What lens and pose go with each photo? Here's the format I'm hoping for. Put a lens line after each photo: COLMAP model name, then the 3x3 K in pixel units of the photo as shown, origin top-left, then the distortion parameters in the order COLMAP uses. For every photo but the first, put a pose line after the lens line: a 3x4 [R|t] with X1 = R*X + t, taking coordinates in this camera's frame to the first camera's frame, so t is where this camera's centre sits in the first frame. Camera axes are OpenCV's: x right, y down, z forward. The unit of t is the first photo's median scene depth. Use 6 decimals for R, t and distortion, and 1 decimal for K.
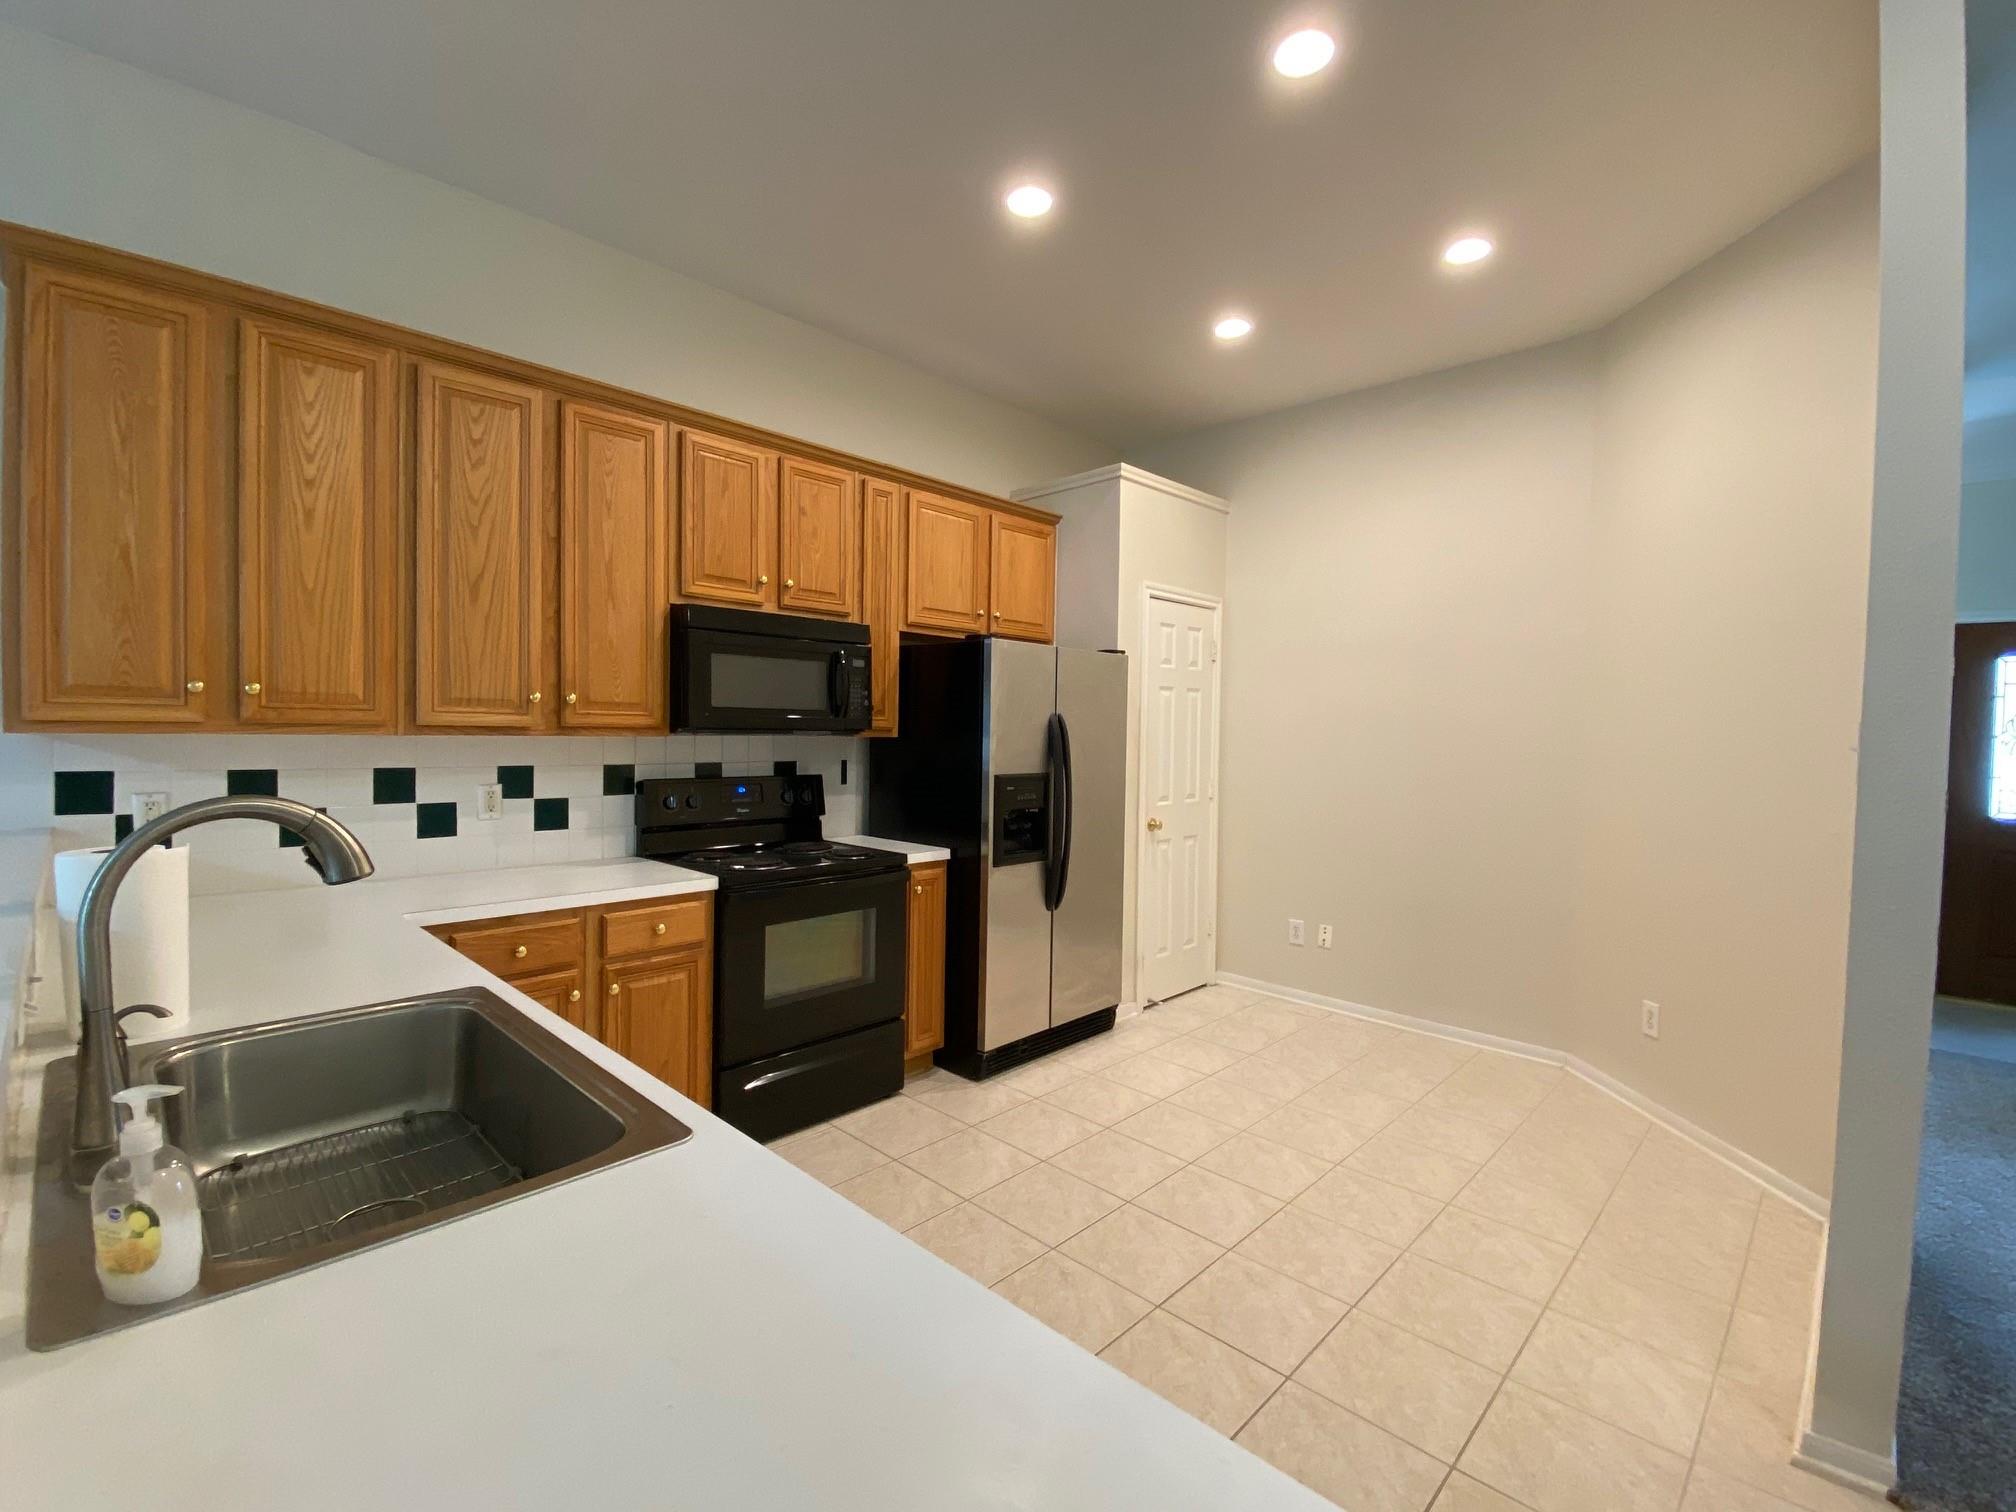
lens RADIAL K [[909.7, 0, 1010.8], [0, 909.7, 758.7], [0, 0, 1]] dist [0.005204, -0.006116]
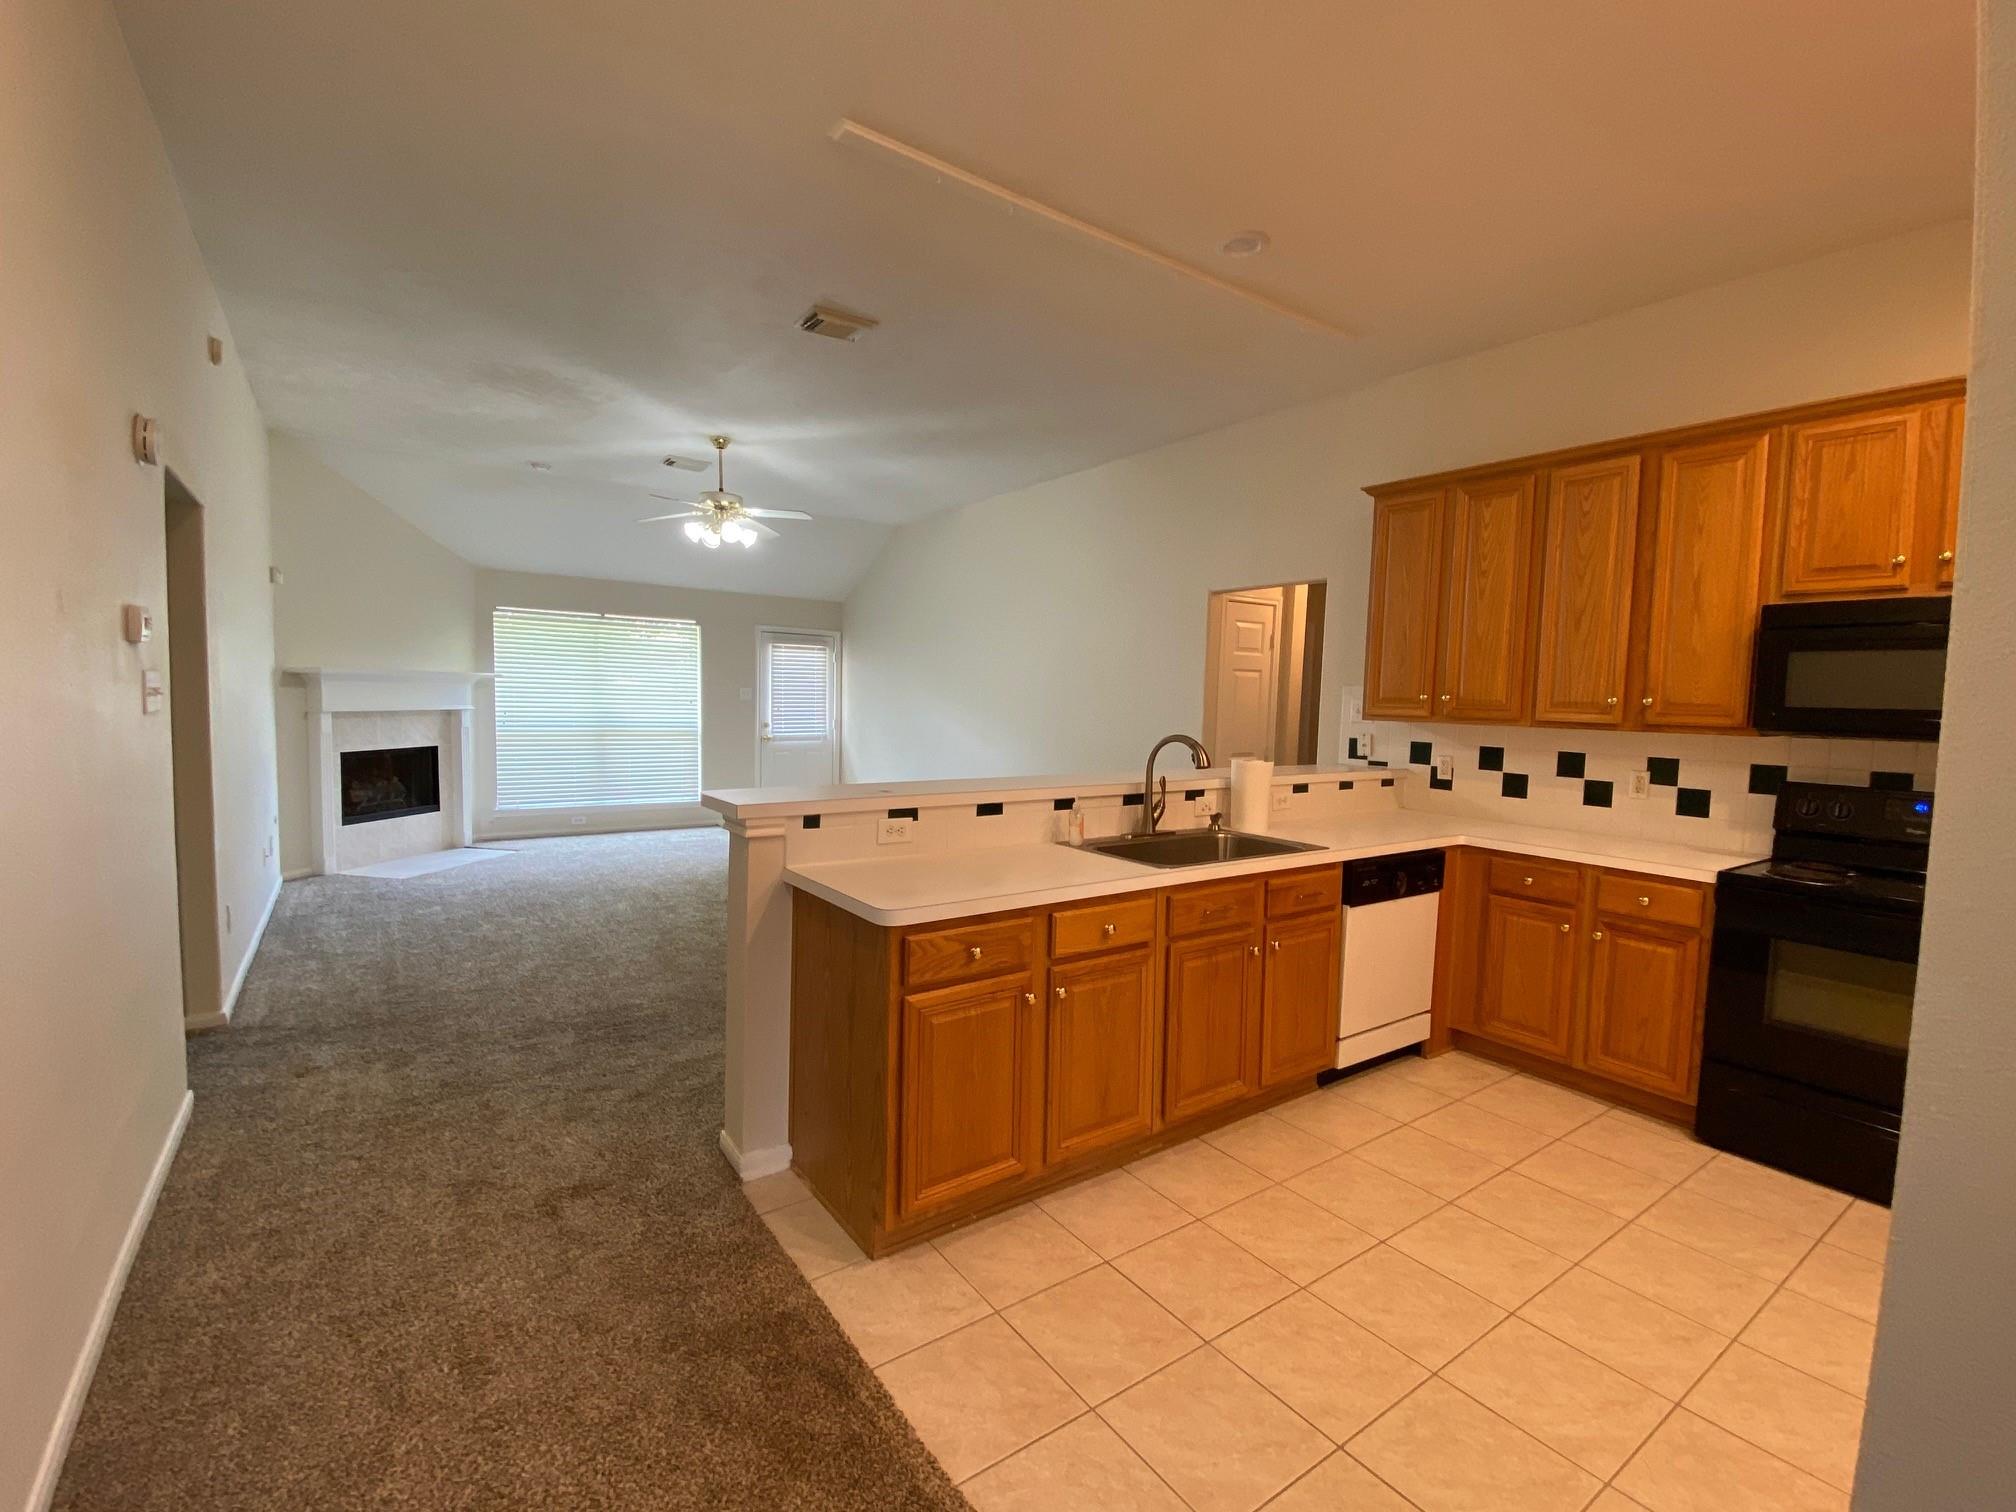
lens RADIAL K [[909.7, 0, 1006.9], [0, 909.7, 752.2], [0, 0, 1]] dist [0.005204, -0.006116]
pose [[-0.188789, 0.041513, -0.981140, 0.778144], [-0.060645, 0.996706, 0.053841, -0.011514], [0.980143, 0.069665, -0.185650, 0.363040]]
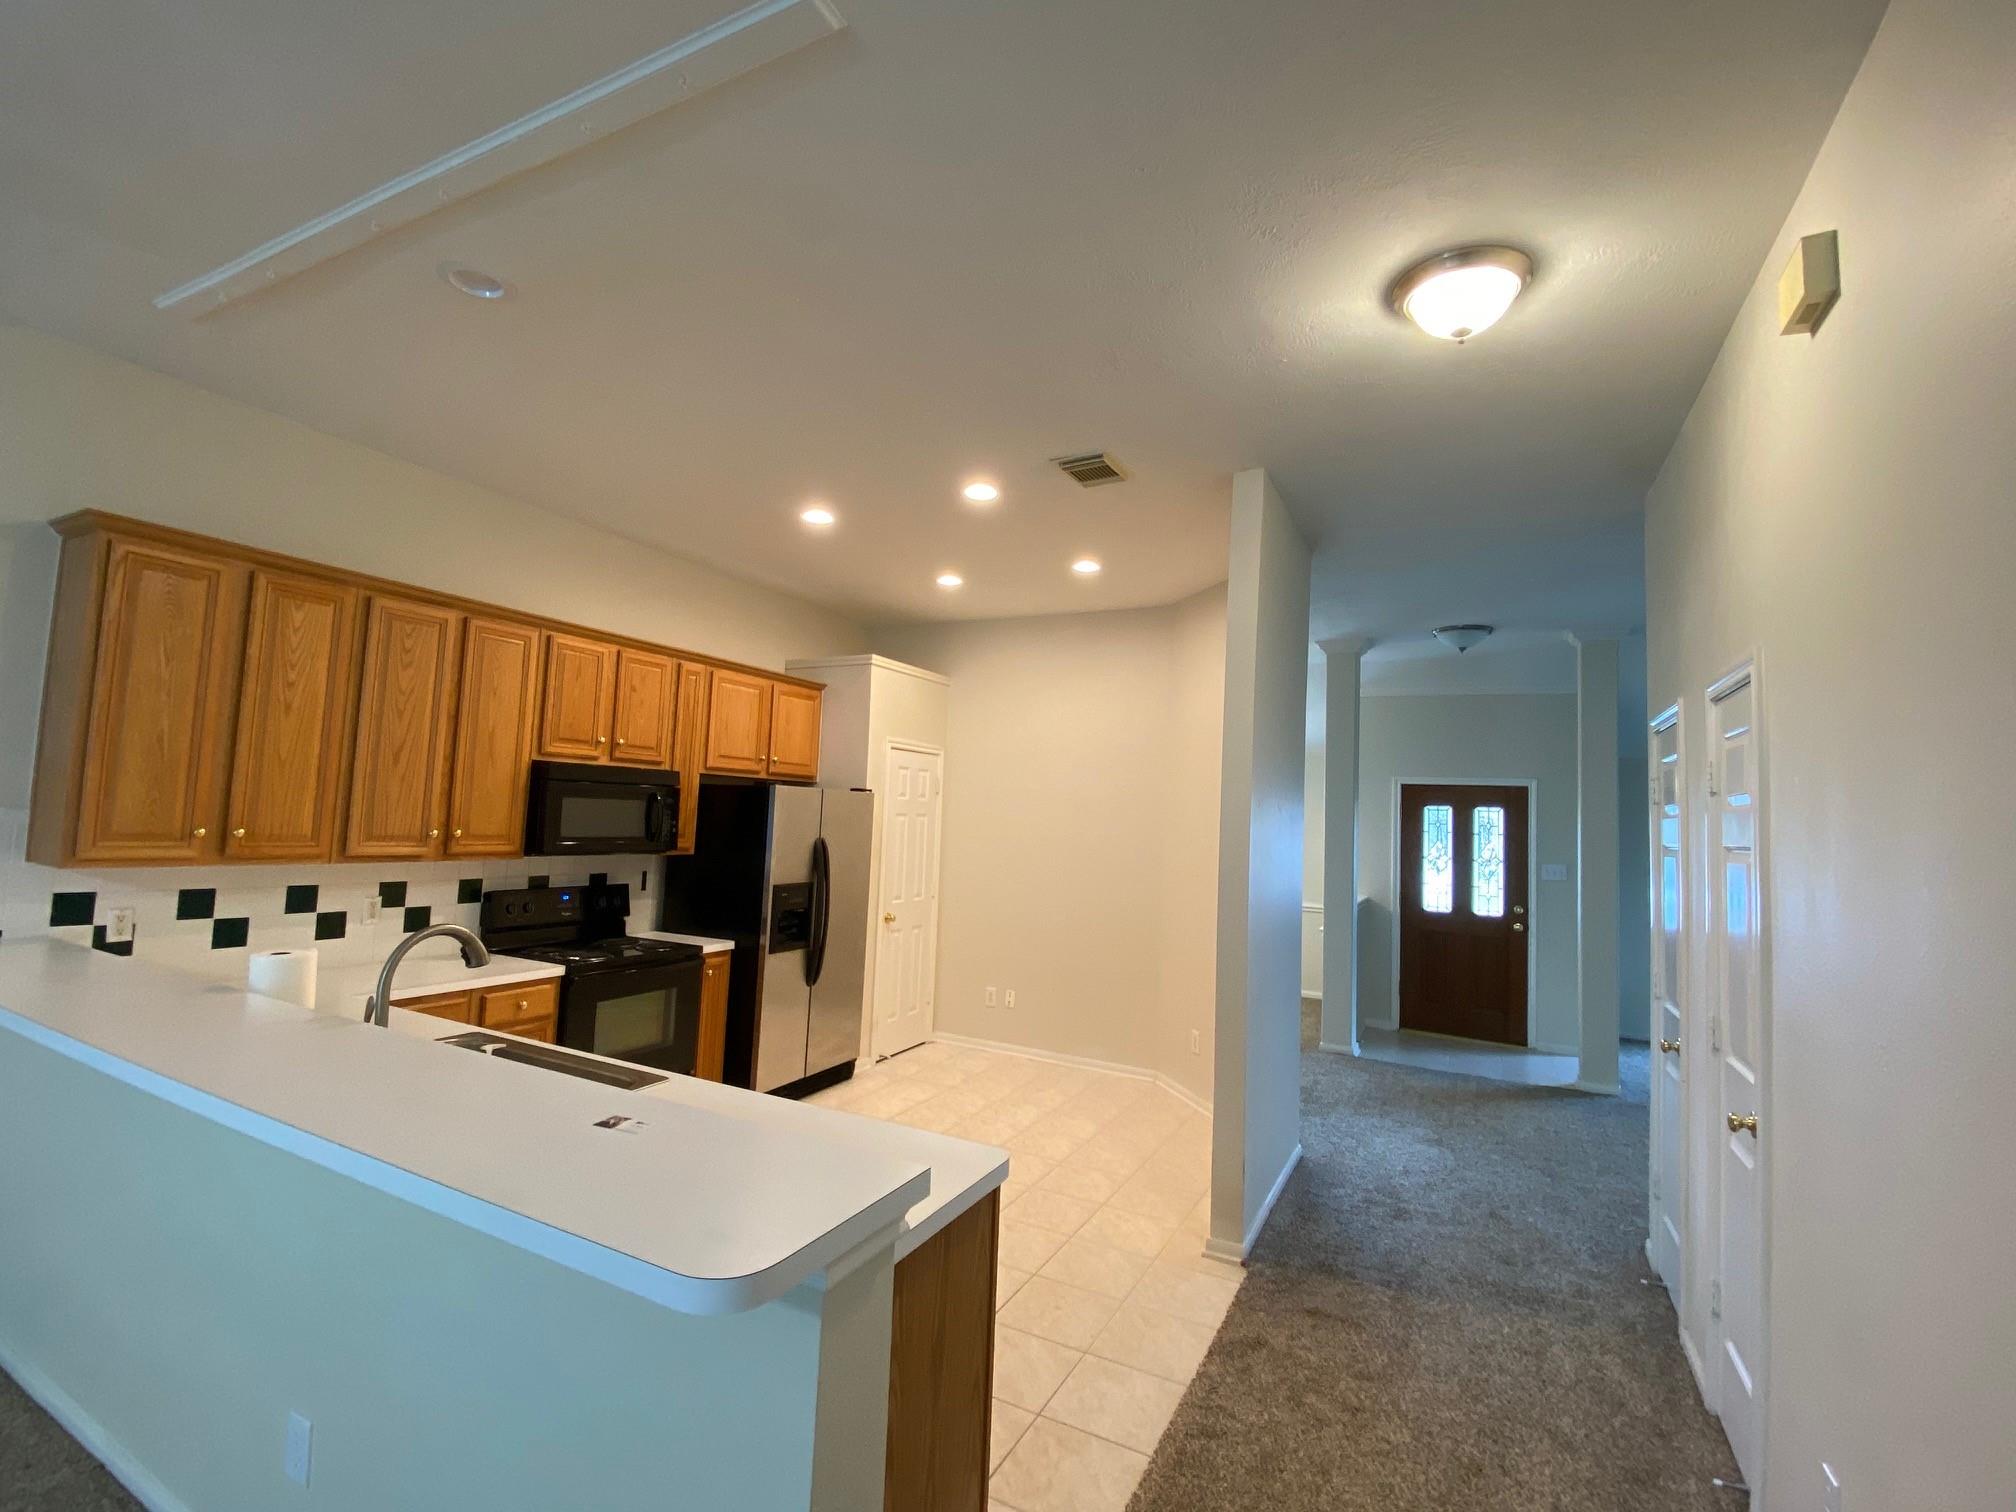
lens RADIAL K [[909.7, 0, 1019.2], [0, 909.7, 745.7], [0, 0, 1]] dist [0.005204, -0.006116]
pose [[0.958491, 0.043061, 0.281851, -0.064155], [-0.012568, 0.993950, -0.109115, -0.052804], [-0.284844, 0.101043, 0.953233, -0.489815]]
